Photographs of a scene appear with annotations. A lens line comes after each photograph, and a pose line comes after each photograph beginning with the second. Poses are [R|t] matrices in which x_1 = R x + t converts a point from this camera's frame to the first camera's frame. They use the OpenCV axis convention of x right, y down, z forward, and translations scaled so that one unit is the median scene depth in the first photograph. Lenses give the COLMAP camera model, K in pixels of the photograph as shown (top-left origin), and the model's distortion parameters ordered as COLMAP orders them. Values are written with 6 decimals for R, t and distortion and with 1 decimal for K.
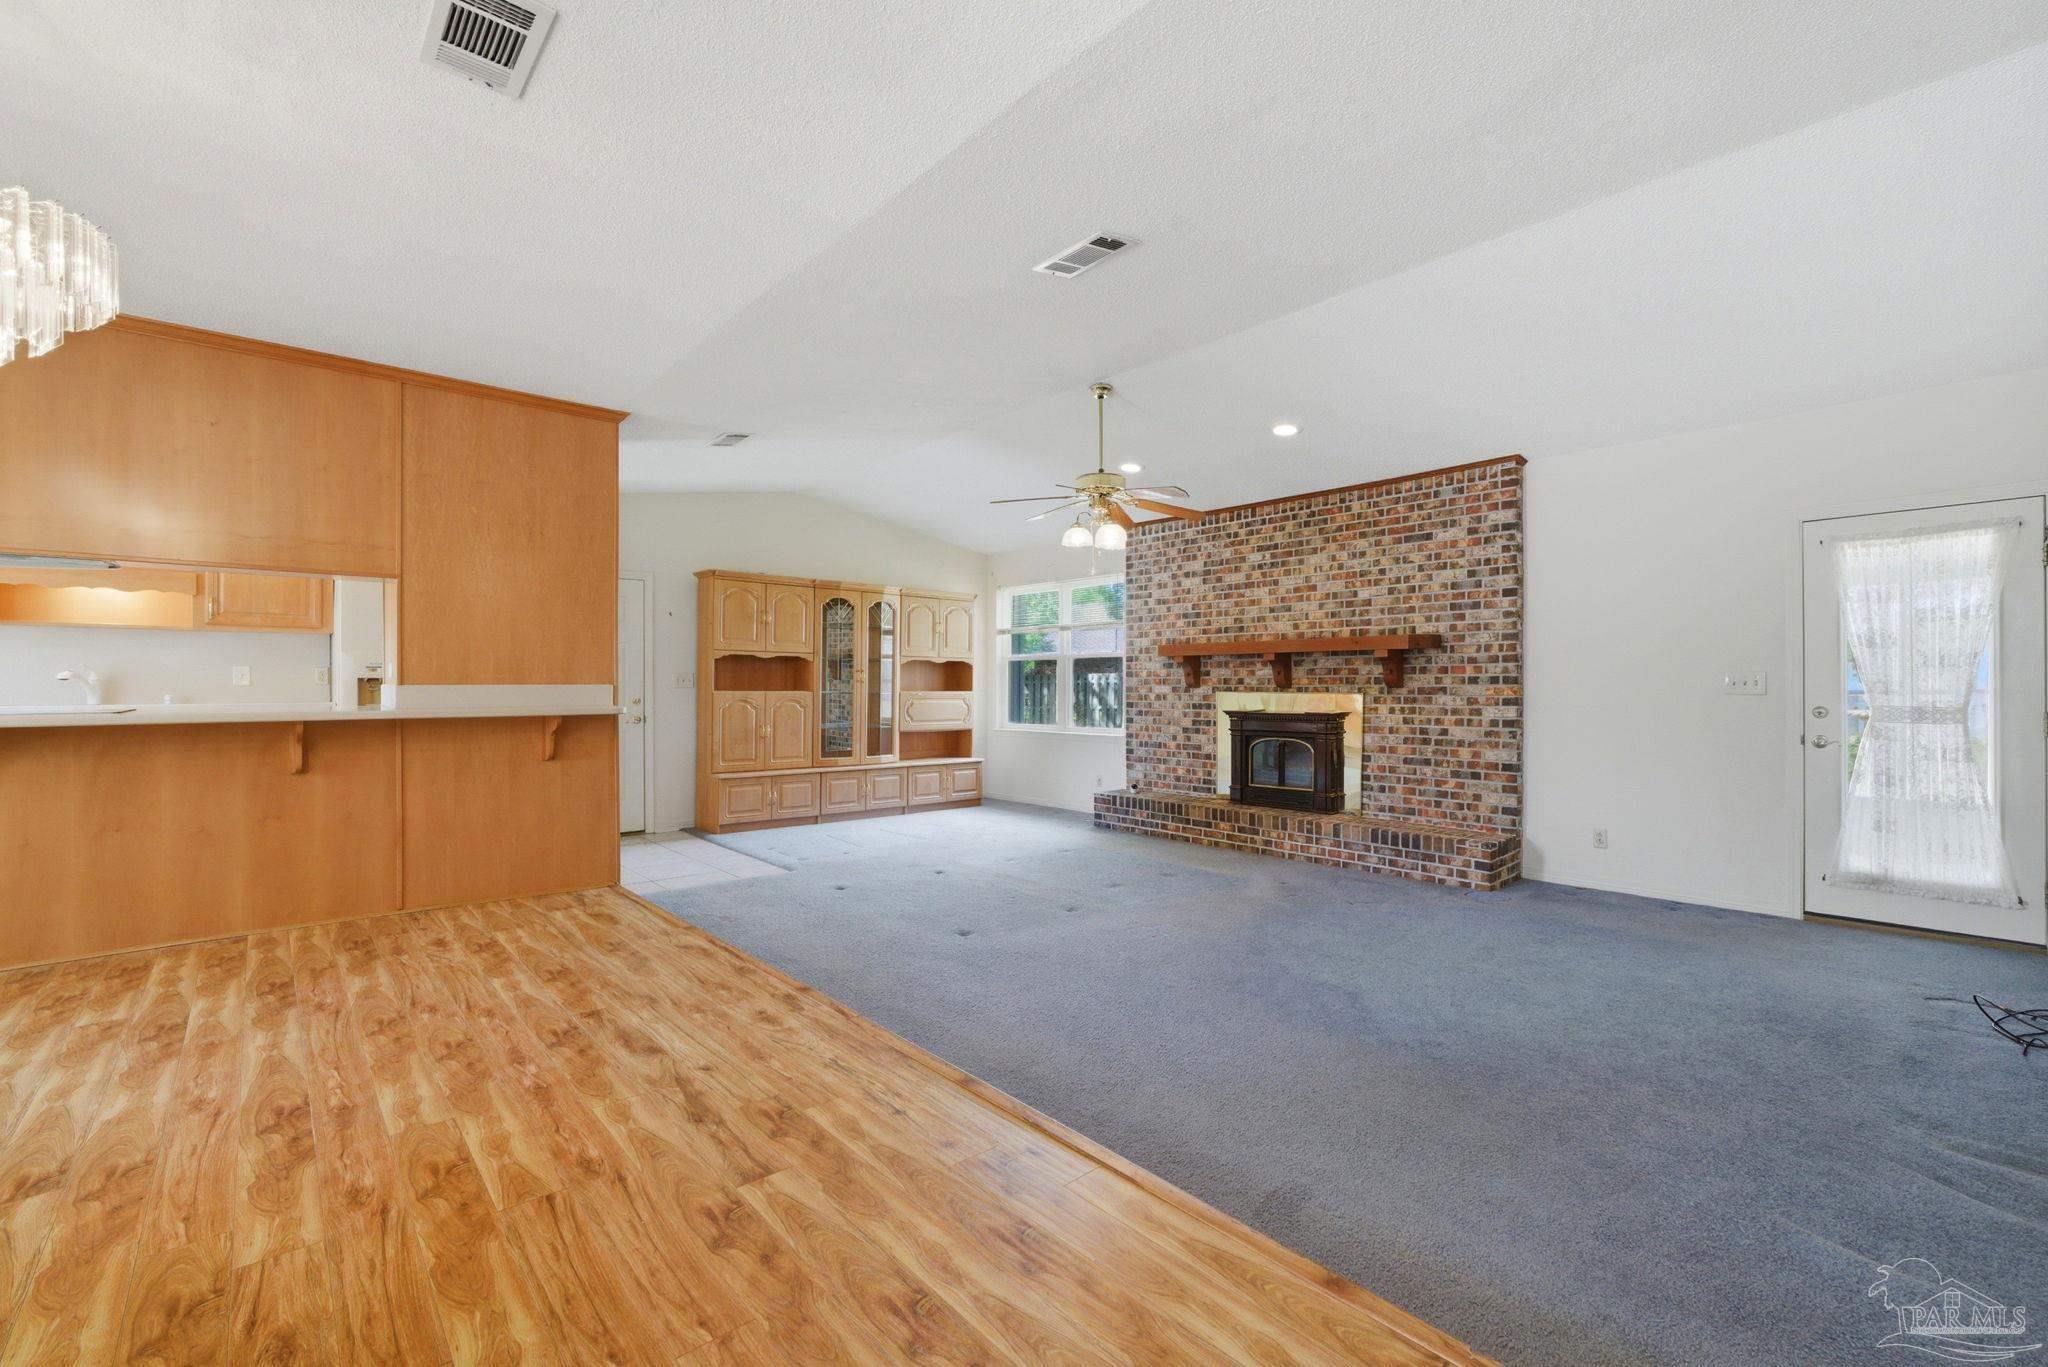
lens RADIAL K [[865.3, 0, 1029.3], [0, 865.3, 686.1], [0, 0, 1]] dist [-0.013326, 0.004618]
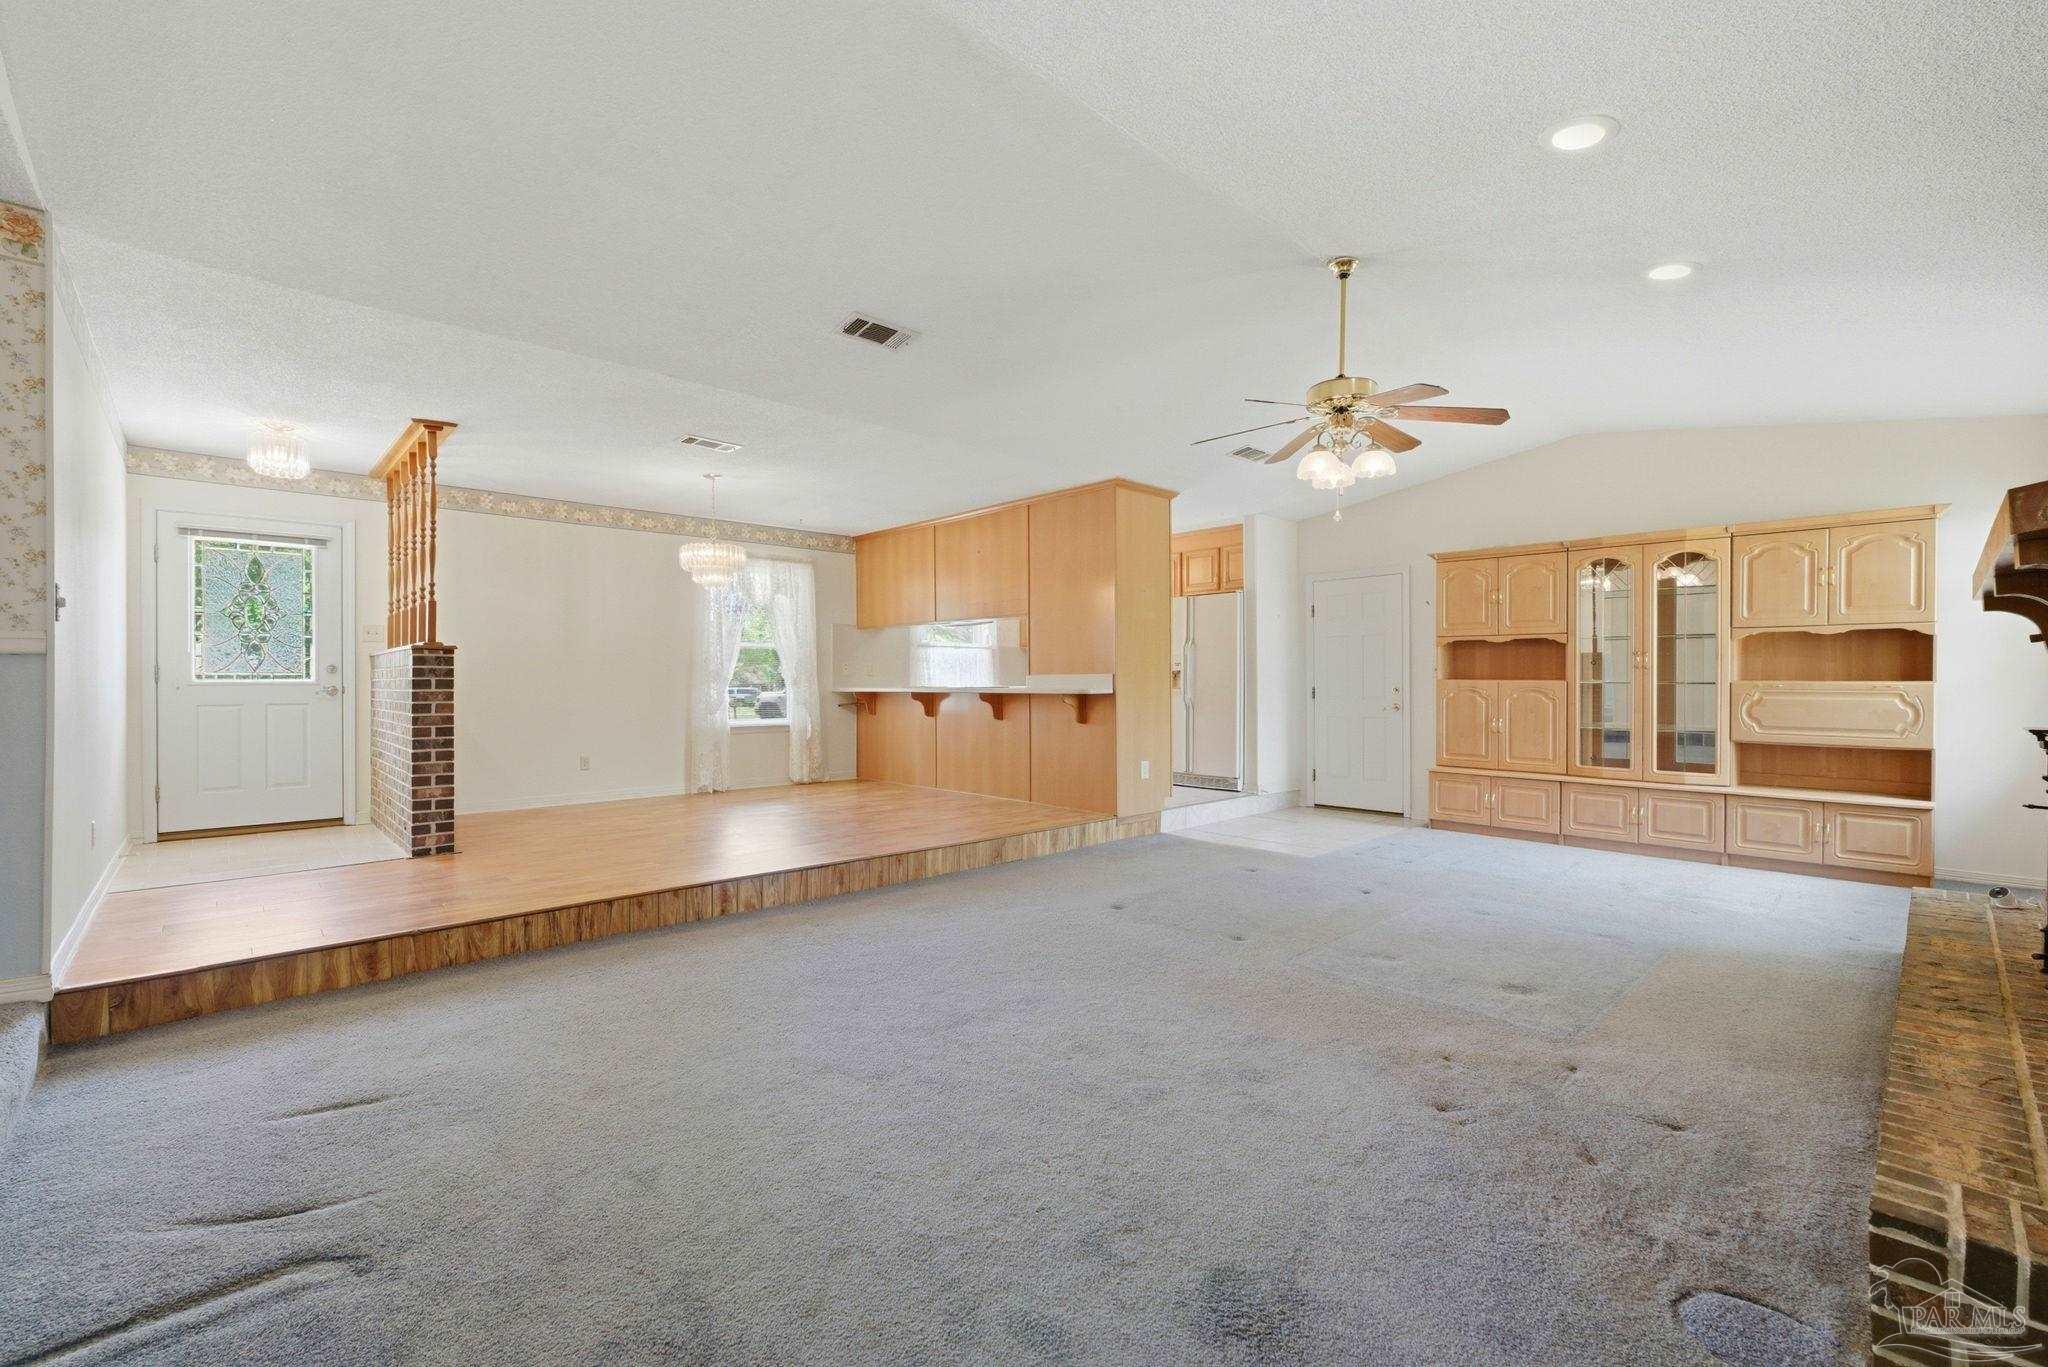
lens RADIAL K [[865.3, 0, 1024.6], [0, 865.3, 683.6], [0, 0, 1]] dist [-0.013326, 0.004618]
pose [[0.030131, 0.004049, -0.999538, 0.589245], [0.000872, 0.999991, 0.004078, 0.005720], [0.999546, -0.000994, 0.030127, 0.515262]]
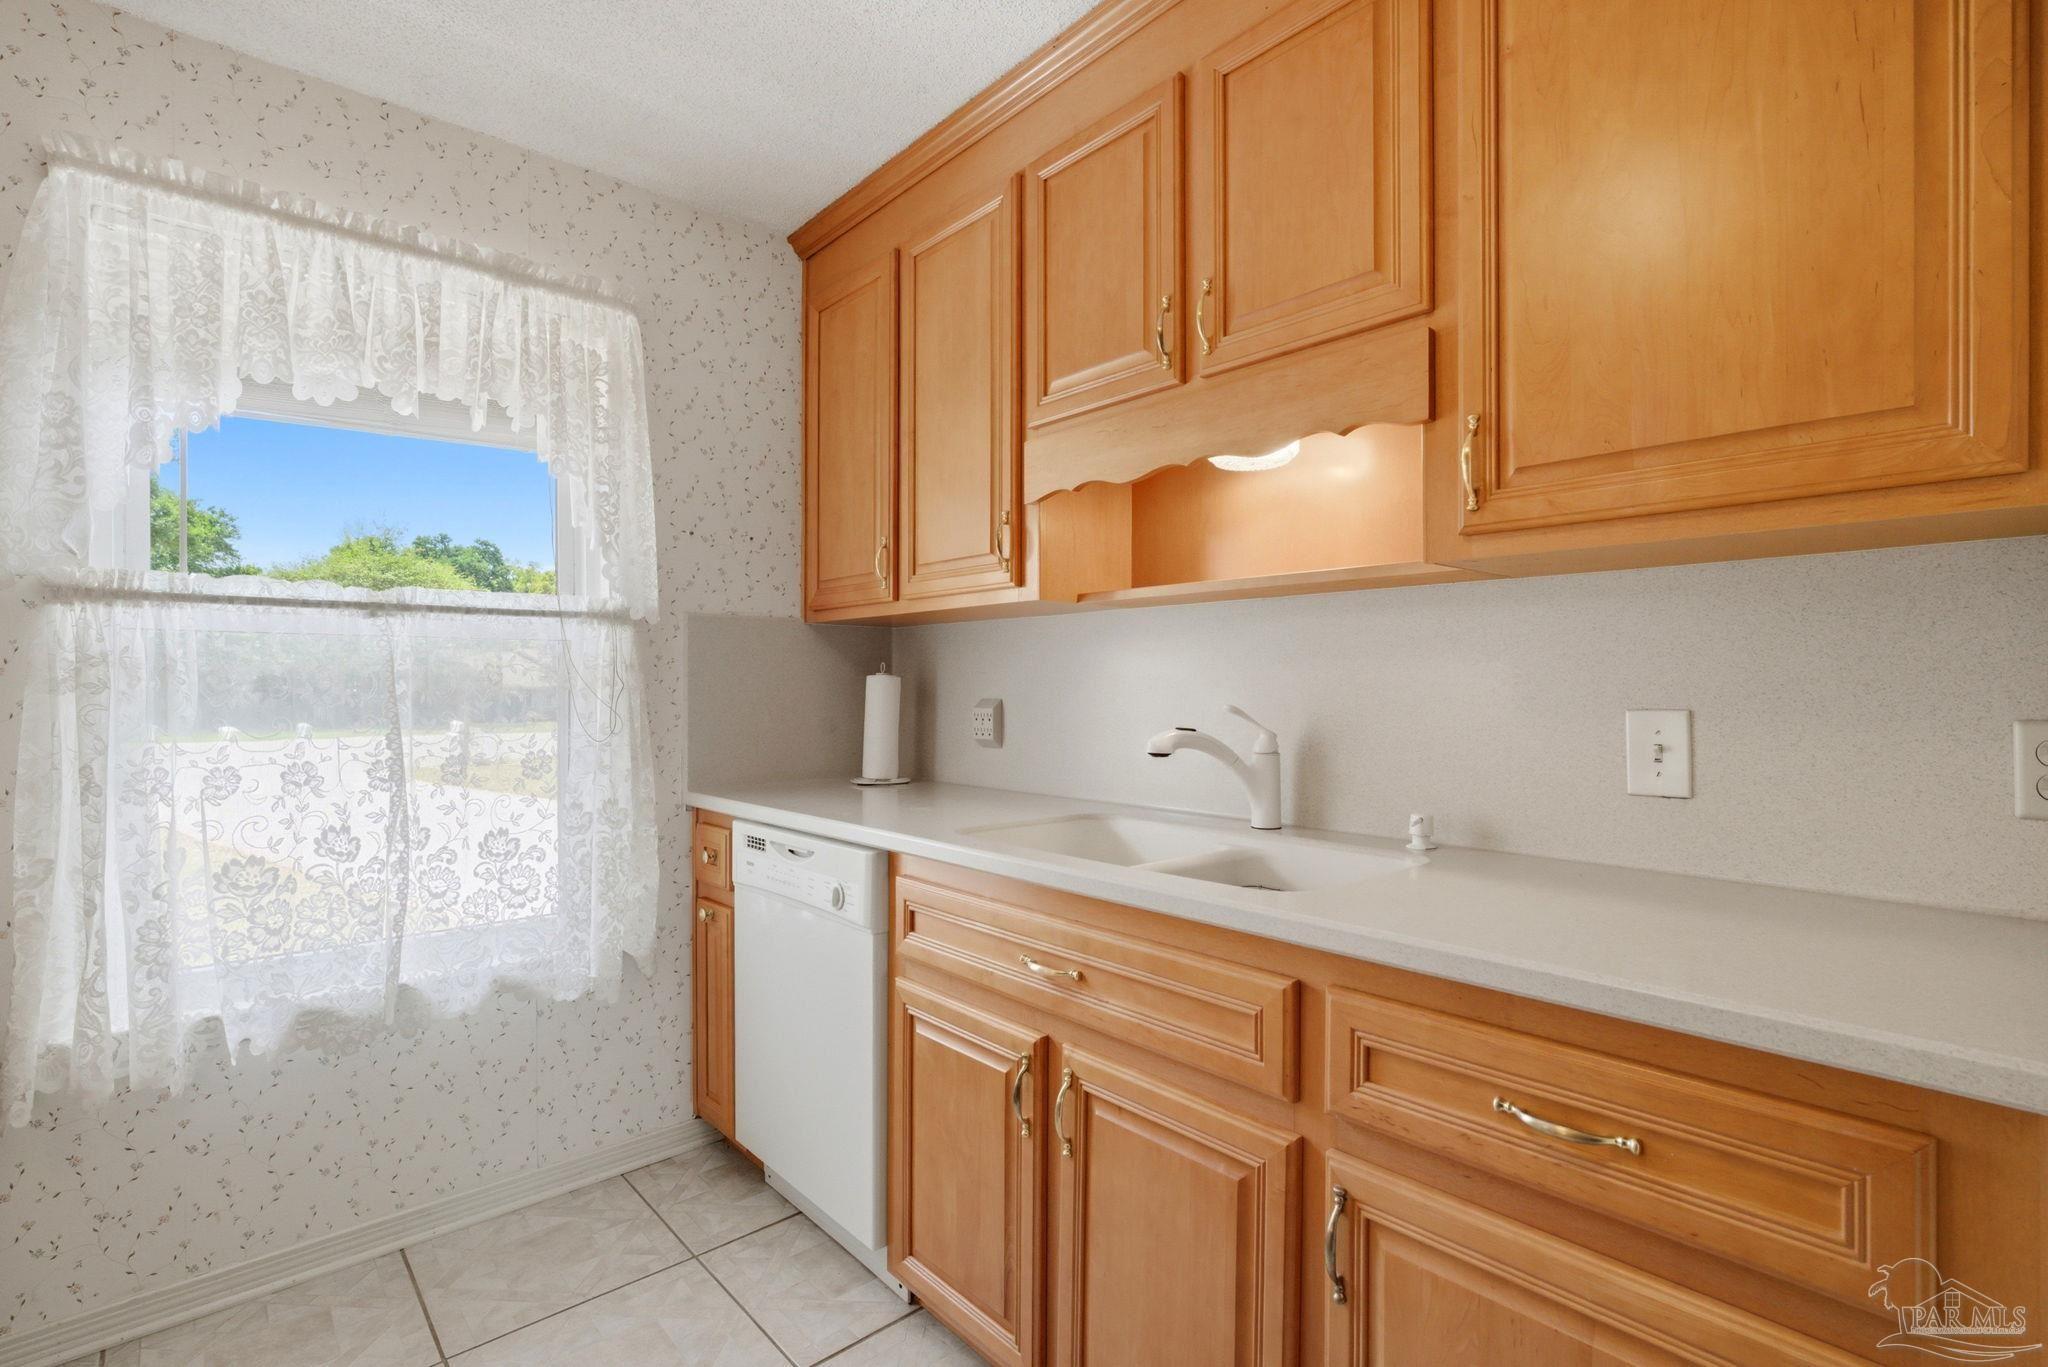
lens RADIAL K [[946.6, 0, 1028.1], [0, 946.6, 687.3], [0, 0, 1]] dist [-0.010128, 0.003731]
pose [[-0.002744, 0.000370, -0.999996, -0.521724], [0.003578, 0.999994, 0.000360, -0.022291], [0.999990, -0.003577, -0.002745, 0.643867]]
